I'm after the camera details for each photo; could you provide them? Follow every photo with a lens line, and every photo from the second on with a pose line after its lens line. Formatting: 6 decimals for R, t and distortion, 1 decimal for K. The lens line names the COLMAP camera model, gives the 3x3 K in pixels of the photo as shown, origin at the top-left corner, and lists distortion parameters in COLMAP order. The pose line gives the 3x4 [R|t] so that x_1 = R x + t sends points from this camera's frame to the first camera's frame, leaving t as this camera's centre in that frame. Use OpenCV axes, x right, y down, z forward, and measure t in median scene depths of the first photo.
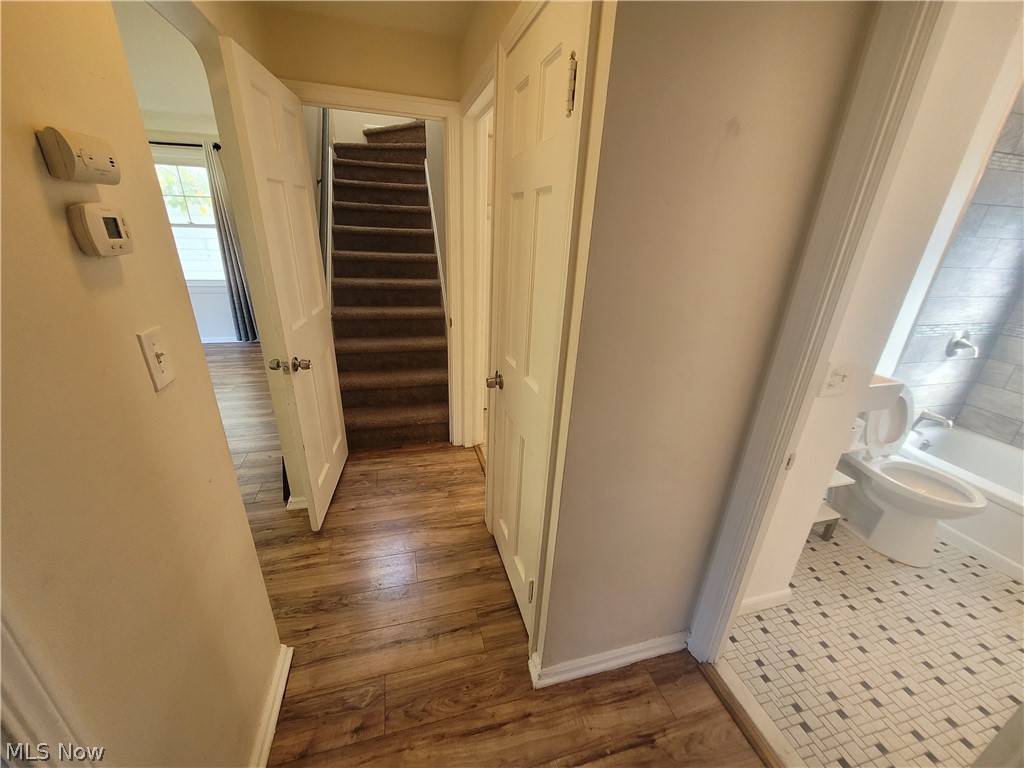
lens RADIAL K [[406.2, 0, 506.4], [0, 406.2, 384.5], [0, 0, 1]] dist [0.004078, 0.000346]
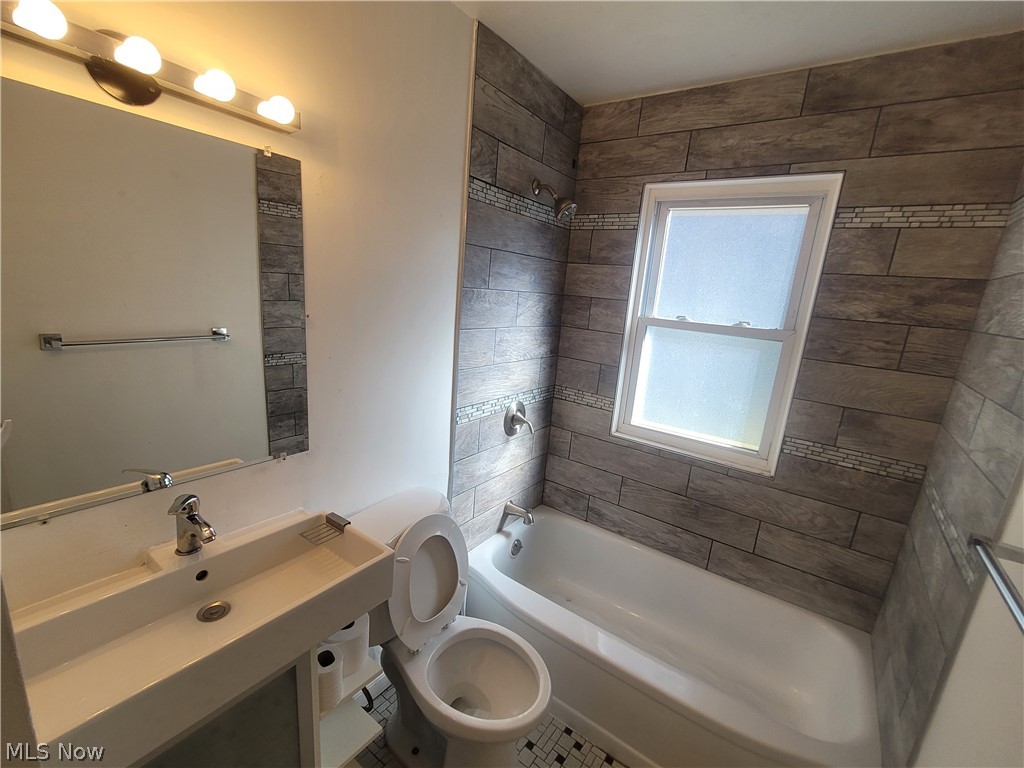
lens RADIAL K [[406.2, 0, 506.4], [0, 406.2, 384.5], [0, 0, 1]] dist [0.004078, 0.000346]
pose [[0.806486, -0.122356, 0.578455, 0.650825], [0.188845, 0.980414, -0.055910, -0.125945], [-0.560284, 0.154328, 0.813796, 0.359288]]
